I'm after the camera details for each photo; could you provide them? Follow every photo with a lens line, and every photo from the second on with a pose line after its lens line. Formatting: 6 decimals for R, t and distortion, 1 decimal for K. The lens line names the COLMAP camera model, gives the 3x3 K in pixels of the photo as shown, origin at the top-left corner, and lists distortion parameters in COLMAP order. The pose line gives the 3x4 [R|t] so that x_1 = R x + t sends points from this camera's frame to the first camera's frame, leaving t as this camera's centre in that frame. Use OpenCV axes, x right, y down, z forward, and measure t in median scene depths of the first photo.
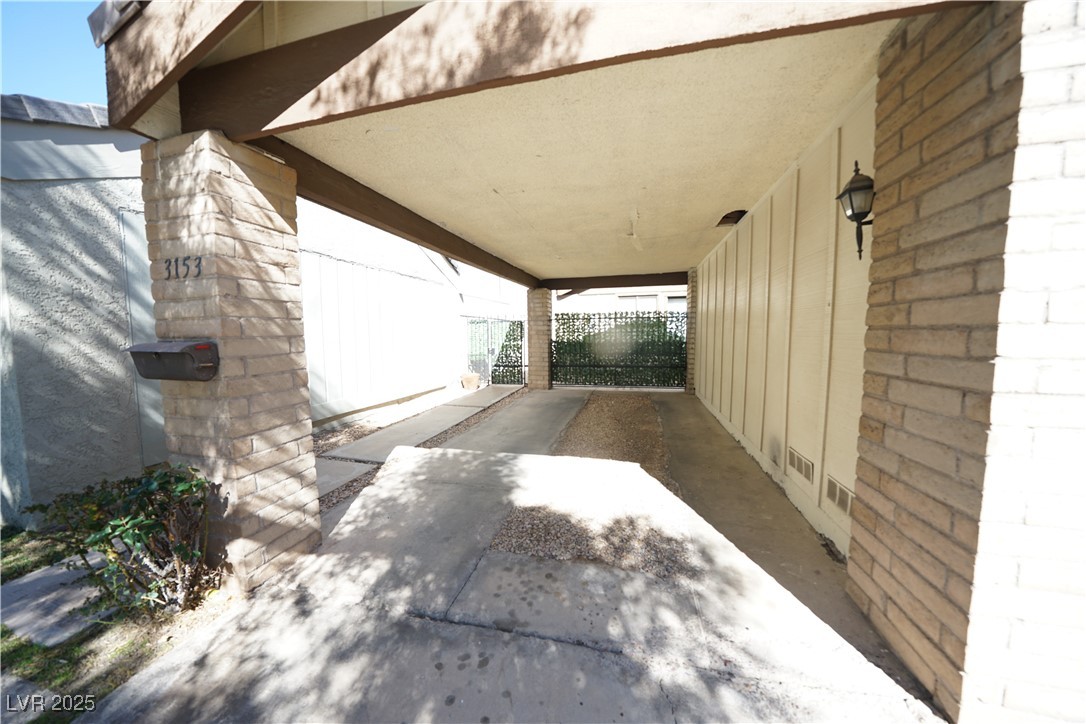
lens RADIAL K [[373.6, 0, 544.3], [0, 373.6, 361.2], [0, 0, 1]] dist [-0.025504, 0.002413]
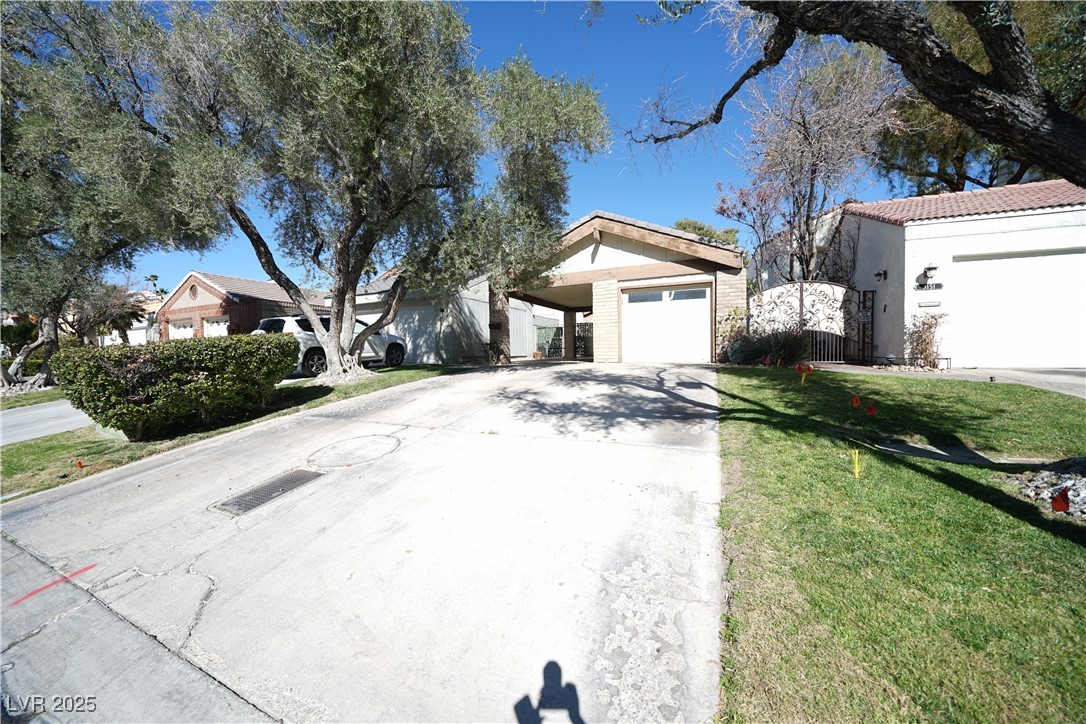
lens RADIAL K [[373.6, 0, 539.5], [0, 373.6, 362.5], [0, 0, 1]] dist [-0.025504, 0.002413]
pose [[0.982940, 0.000916, -0.183926, 0.838332], [-0.009868, 0.998810, -0.047763, 0.797547], [0.183663, 0.048763, 0.981779, -4.463934]]
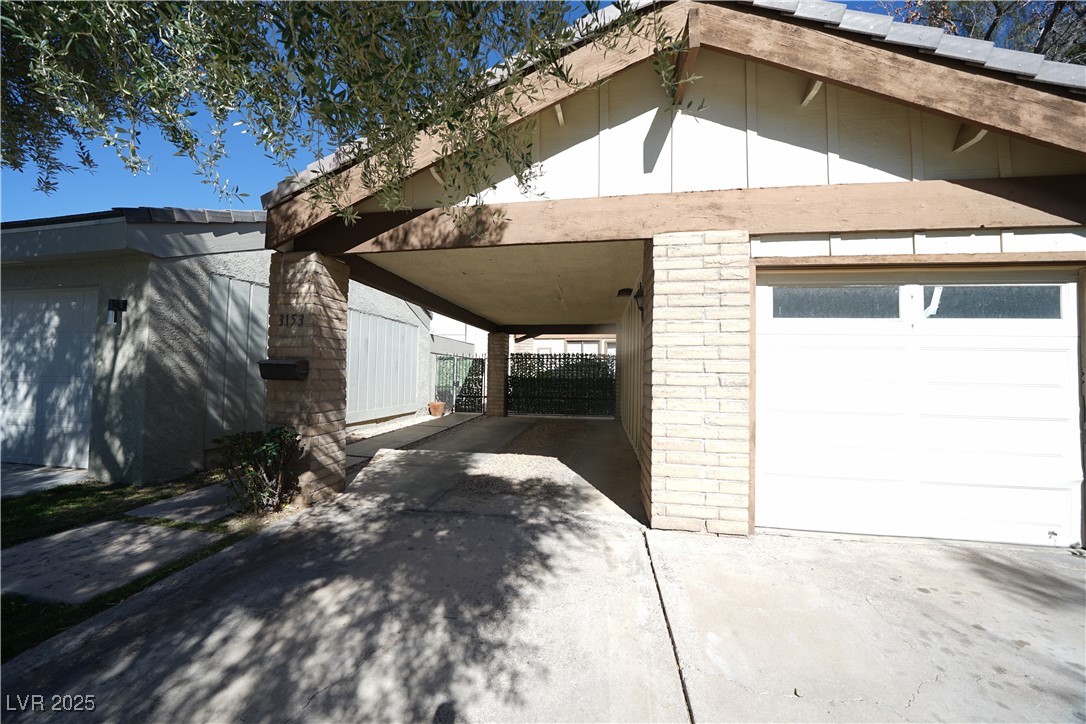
lens RADIAL K [[373.6, 0, 539.7], [0, 373.6, 363.1], [0, 0, 1]] dist [-0.025504, 0.002413]
pose [[0.996479, 0.030234, 0.078199, 0.109862], [-0.021902, 0.994199, -0.105298, 0.112142], [-0.080929, 0.103215, 0.991361, -0.790515]]
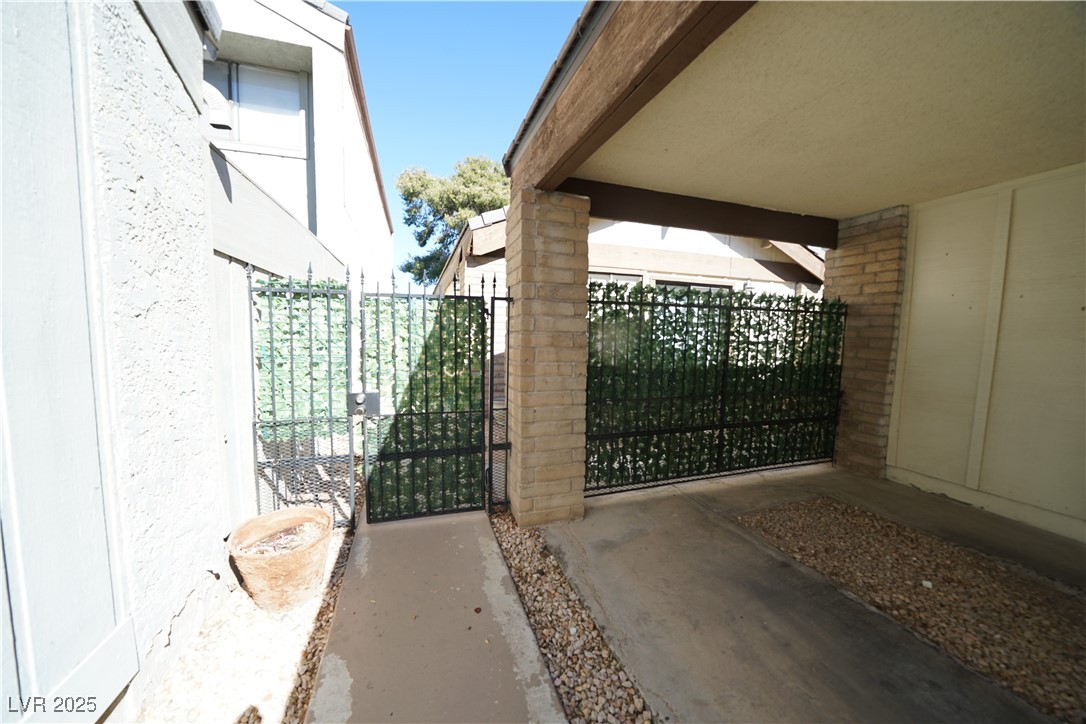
lens RADIAL K [[373.6, 0, 541.4], [0, 373.6, 362.1], [0, 0, 1]] dist [-0.025504, 0.002413]
pose [[0.844281, -0.017412, 0.535618, -0.729352], [0.013410, 0.999845, 0.011365, -0.240903], [-0.535733, -0.002412, 0.844384, 2.913708]]
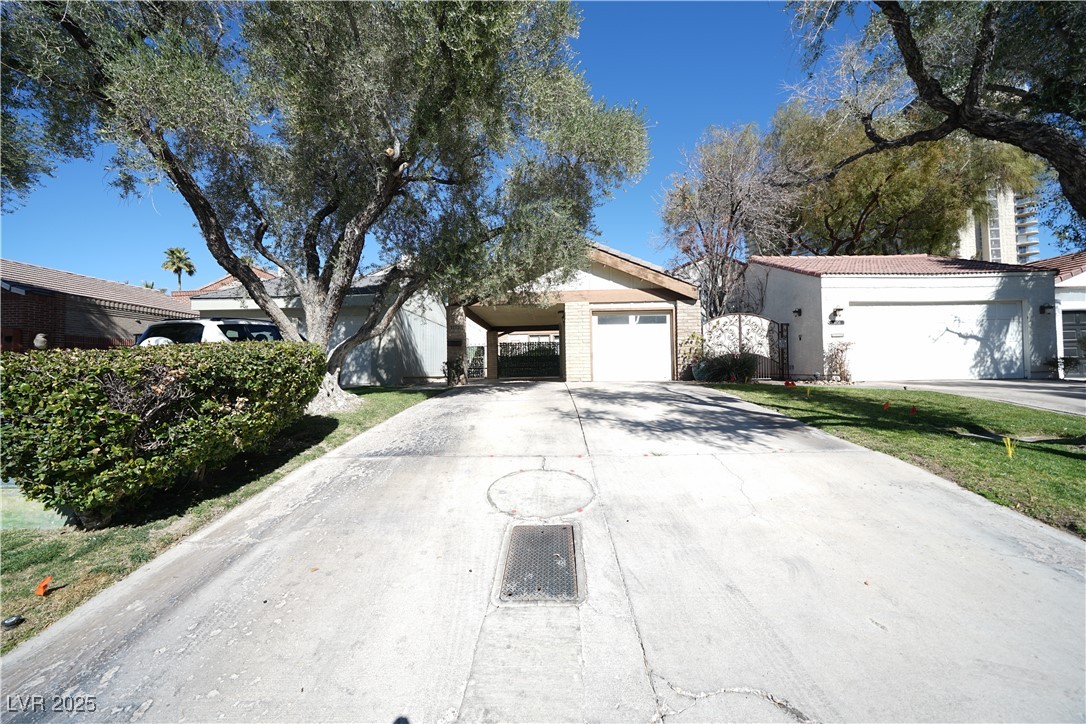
lens RADIAL K [[373.6, 0, 537.5], [0, 373.6, 364.1], [0, 0, 1]] dist [-0.025504, 0.002413]
pose [[0.978517, -0.000552, 0.206164, -0.778654], [0.021303, 0.994914, -0.098451, 0.802663], [-0.205062, 0.100728, 0.973552, -4.258128]]
